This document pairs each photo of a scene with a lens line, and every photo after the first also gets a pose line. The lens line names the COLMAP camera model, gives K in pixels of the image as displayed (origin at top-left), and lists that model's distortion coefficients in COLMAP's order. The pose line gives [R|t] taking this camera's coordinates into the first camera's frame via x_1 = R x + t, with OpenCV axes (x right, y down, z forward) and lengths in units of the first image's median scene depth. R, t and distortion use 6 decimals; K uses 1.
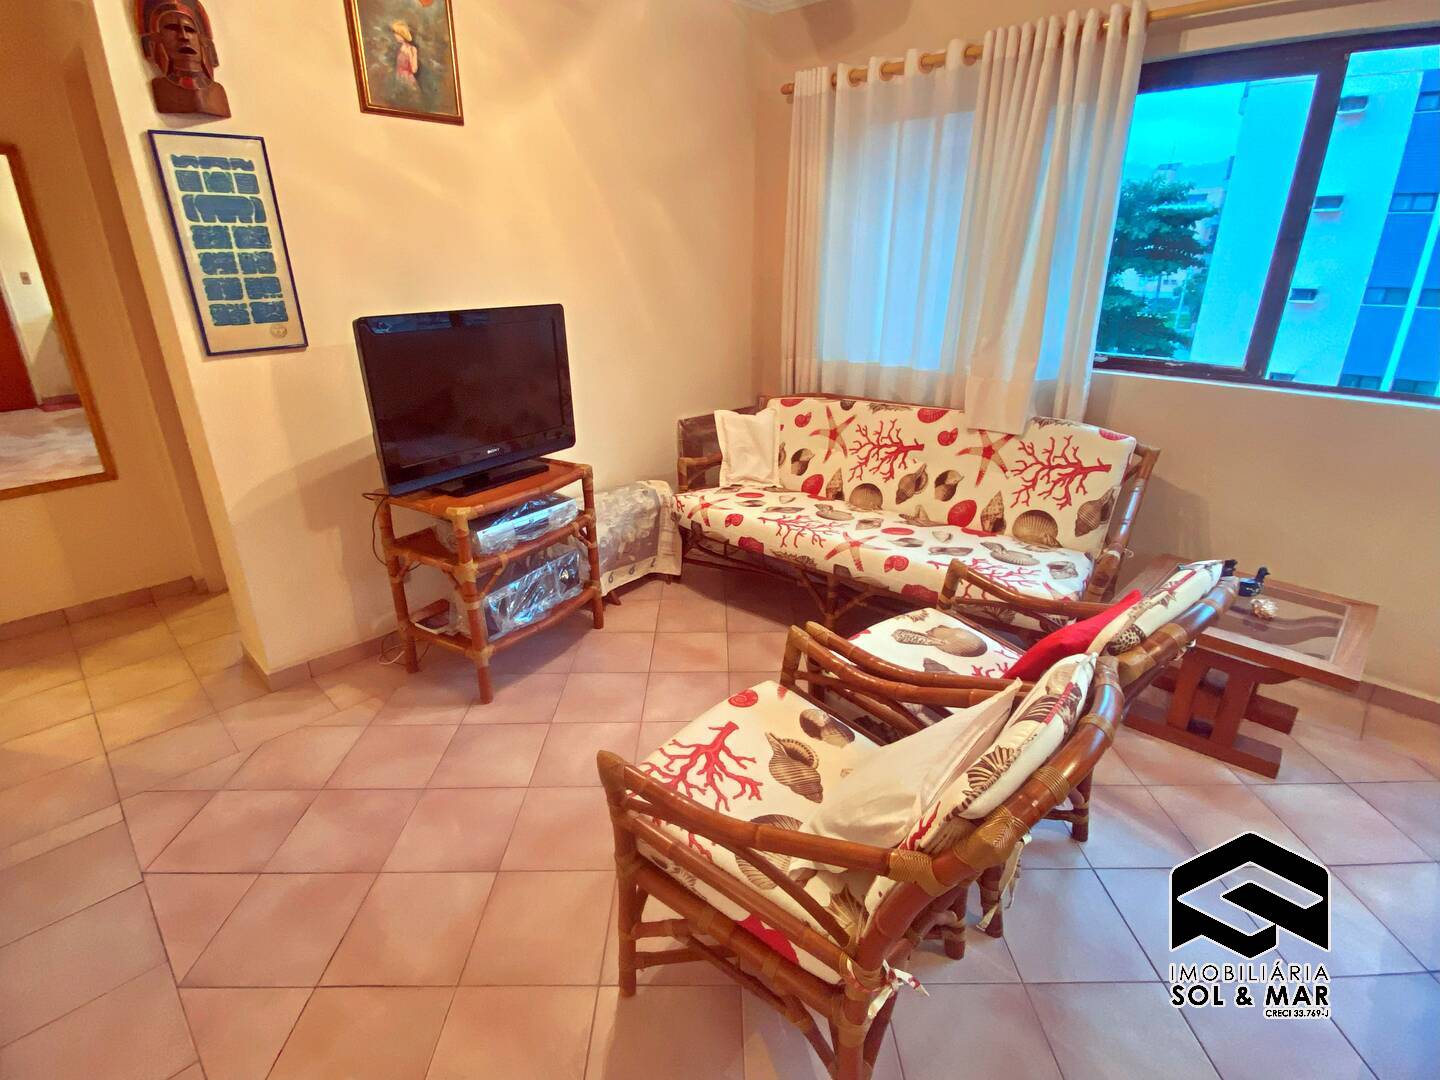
lens RADIAL K [[690.8, 0, 710.6], [0, 690.8, 522.8], [0, 0, 1]] dist [0.048340, -0.040449]
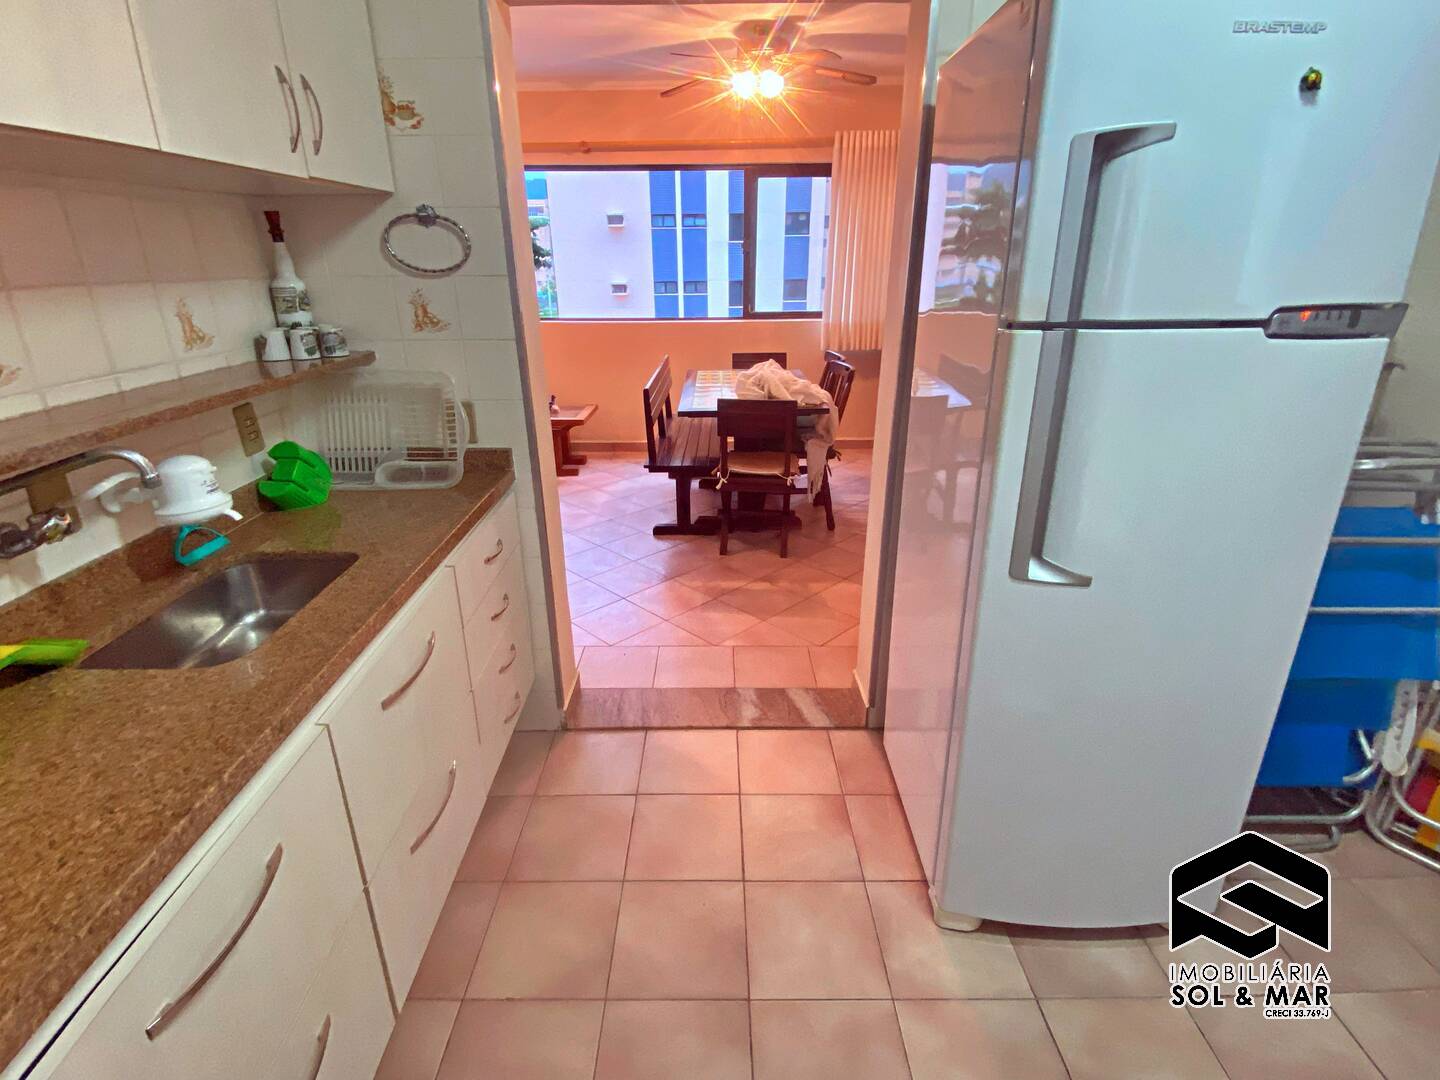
lens RADIAL K [[690.1, 0, 716.3], [0, 690.1, 532.4], [0, 0, 1]] dist [0.043191, -0.040509]
pose [[0.703440, -0.258733, 0.661989, -0.413253], [0.252663, 0.961581, 0.107343, 0.333751], [-0.664329, 0.091750, 0.741787, -0.895051]]
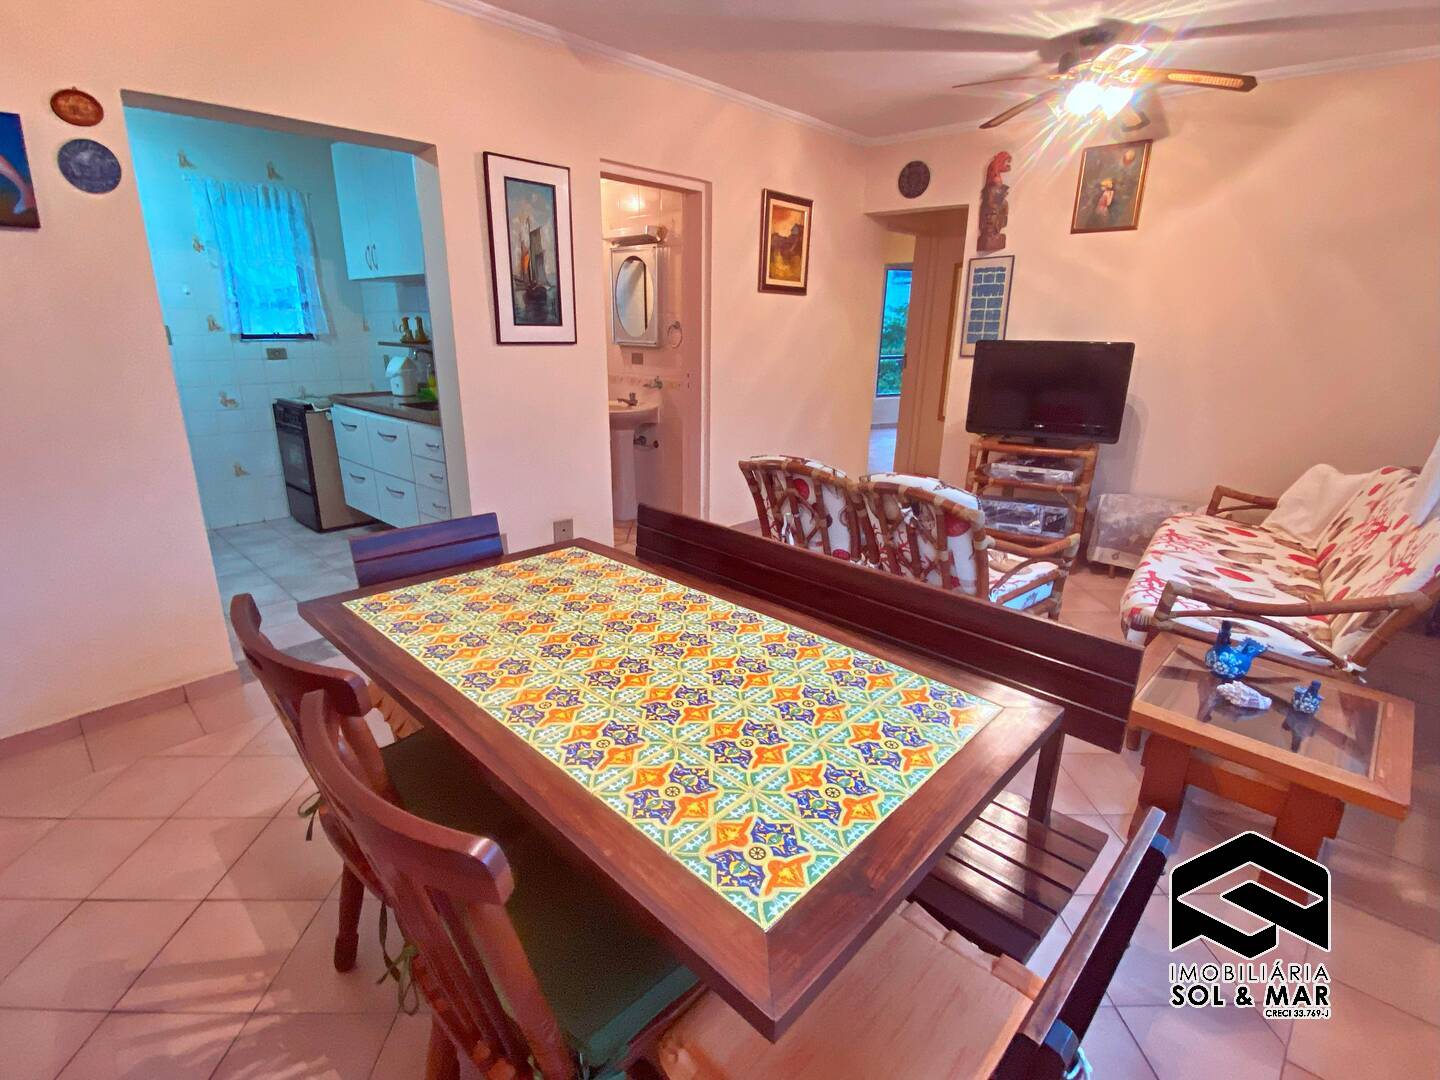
lens RADIAL K [[713.9, 0, 720.0], [0, 713.9, 540.0], [0, 0, 1]] dist [-0.006349, -0.001576]
pose [[0.026262, 0.299040, -0.953879, 1.268522], [-0.361386, 0.892513, 0.269852, -0.042256], [0.932047, 0.337631, 0.131508, 0.155102]]
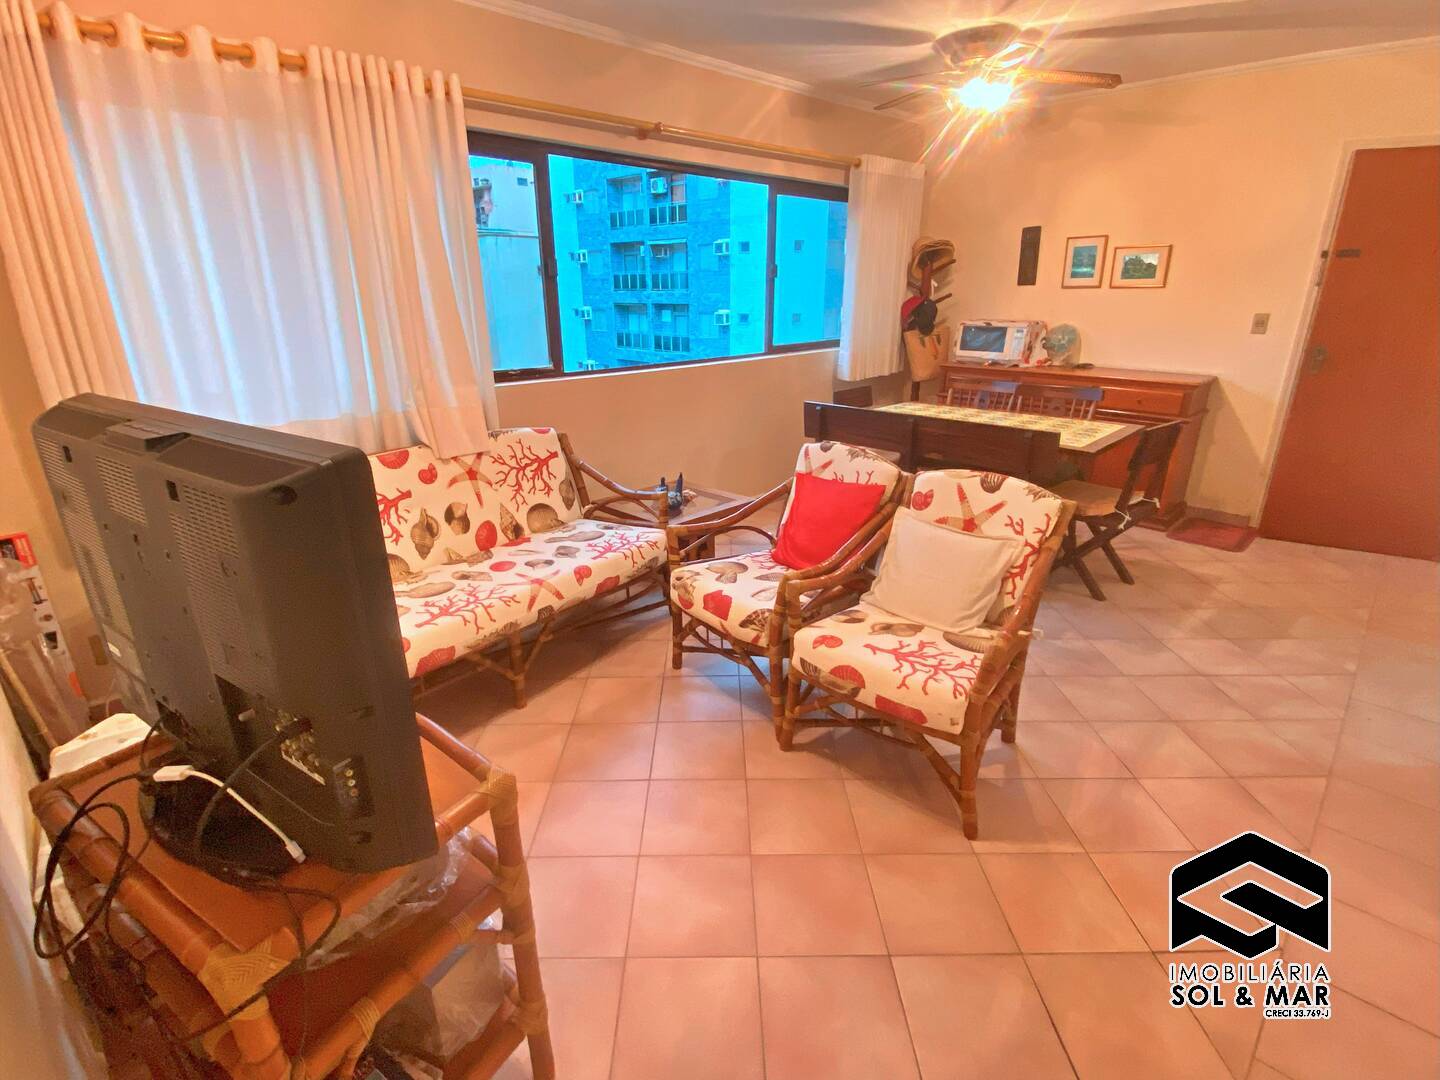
lens RADIAL K [[690.1, 0, 716.3], [0, 690.1, 532.4], [0, 0, 1]] dist [0.043191, -0.040509]
pose [[0.000870, -0.327194, 0.944957, -0.656214], [0.356059, 0.883129, 0.305458, -0.228158], [-0.934463, 0.336195, 0.117269, 0.609405]]
